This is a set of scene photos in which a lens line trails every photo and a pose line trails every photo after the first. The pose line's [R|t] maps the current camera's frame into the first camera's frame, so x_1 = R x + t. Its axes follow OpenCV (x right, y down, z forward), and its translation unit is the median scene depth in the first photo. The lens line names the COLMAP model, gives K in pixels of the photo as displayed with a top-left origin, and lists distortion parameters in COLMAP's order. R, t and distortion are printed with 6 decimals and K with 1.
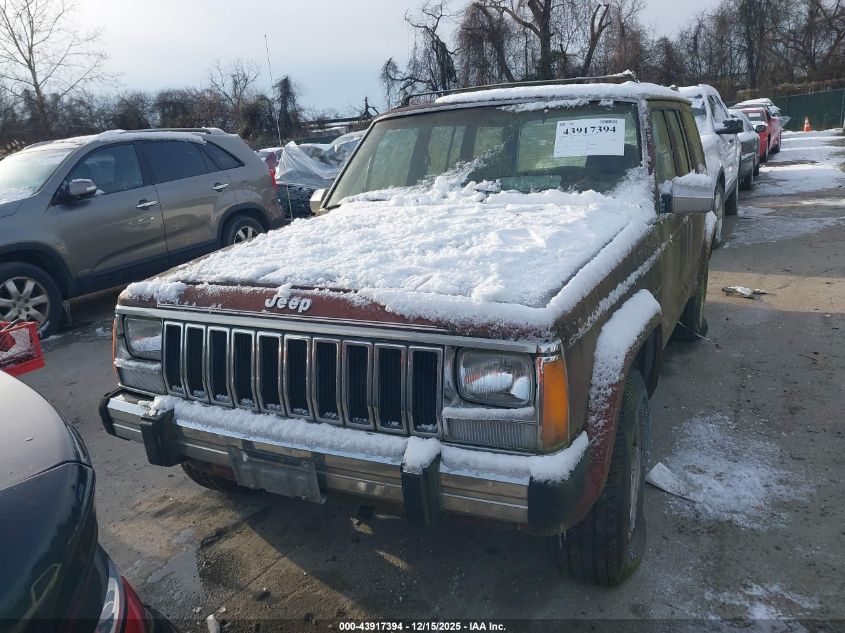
lens RADIAL K [[663.5, 0, 422.4], [0, 663.5, 317.2], [0, 0, 1]] dist [0.001981, 0.010761]
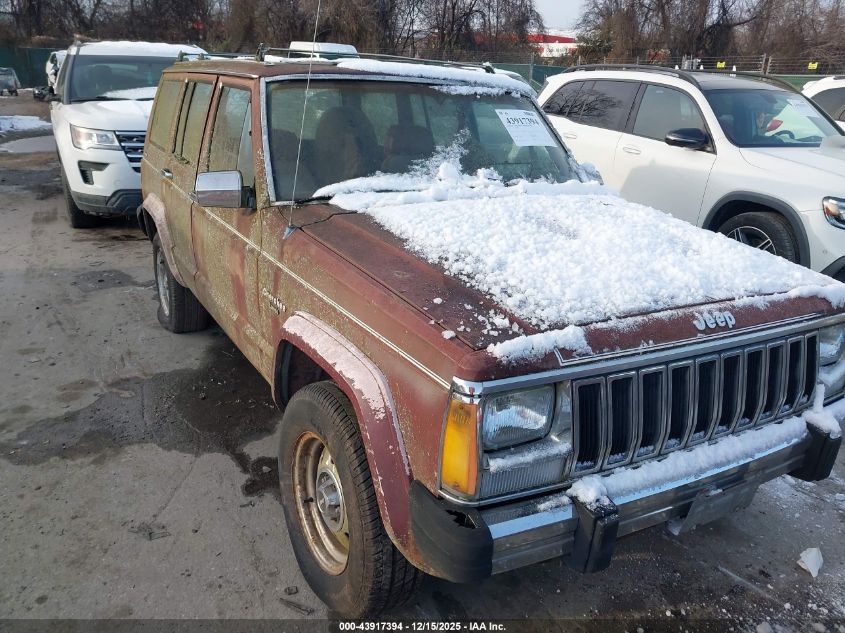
lens RADIAL K [[663.5, 0, 423.1], [0, 663.5, 316.9], [0, 0, 1]] dist [0.001981, 0.010761]
pose [[0.553915, -0.185299, 0.811691, -1.153430], [0.132421, 0.982116, 0.133837, -0.200164], [-0.821975, 0.033351, 0.568546, 0.789447]]
